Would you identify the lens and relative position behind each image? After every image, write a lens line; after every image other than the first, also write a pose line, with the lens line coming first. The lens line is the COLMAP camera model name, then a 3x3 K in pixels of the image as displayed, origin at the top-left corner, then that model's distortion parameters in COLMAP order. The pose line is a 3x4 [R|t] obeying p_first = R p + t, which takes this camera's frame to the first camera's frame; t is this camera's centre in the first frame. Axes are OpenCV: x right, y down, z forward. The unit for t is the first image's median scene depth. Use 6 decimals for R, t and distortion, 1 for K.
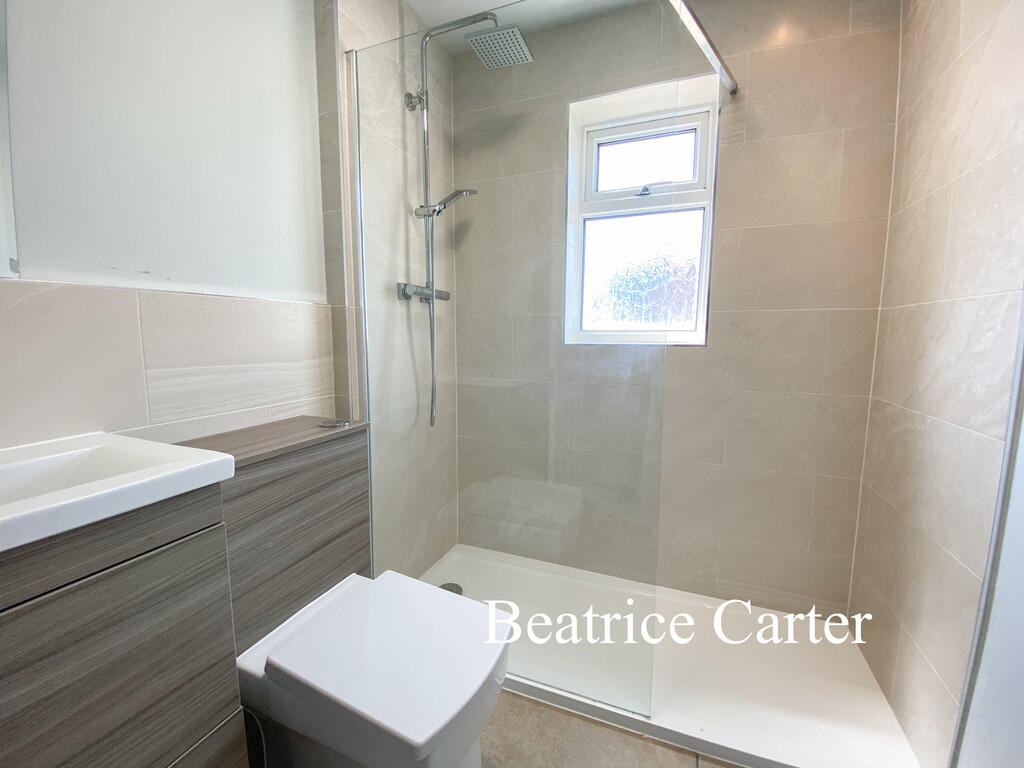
lens RADIAL K [[414.1, 0, 512.0], [0, 414.1, 384.0], [0, 0, 1]] dist [0.040204, -0.028726]
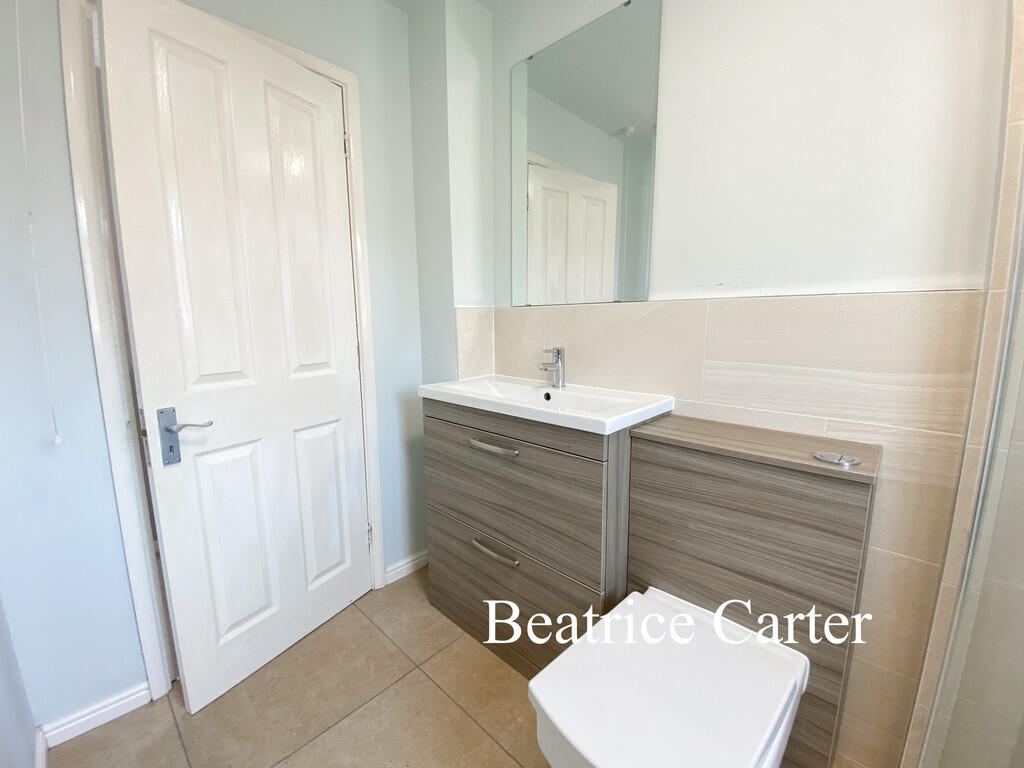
lens RADIAL K [[414.1, 0, 512.0], [0, 414.1, 384.0], [0, 0, 1]] dist [0.040204, -0.028726]
pose [[-0.368762, 0.135428, -0.919605, 0.521452], [-0.110028, 0.976014, 0.187856, -0.127430], [0.922989, 0.170456, -0.345016, 0.822084]]
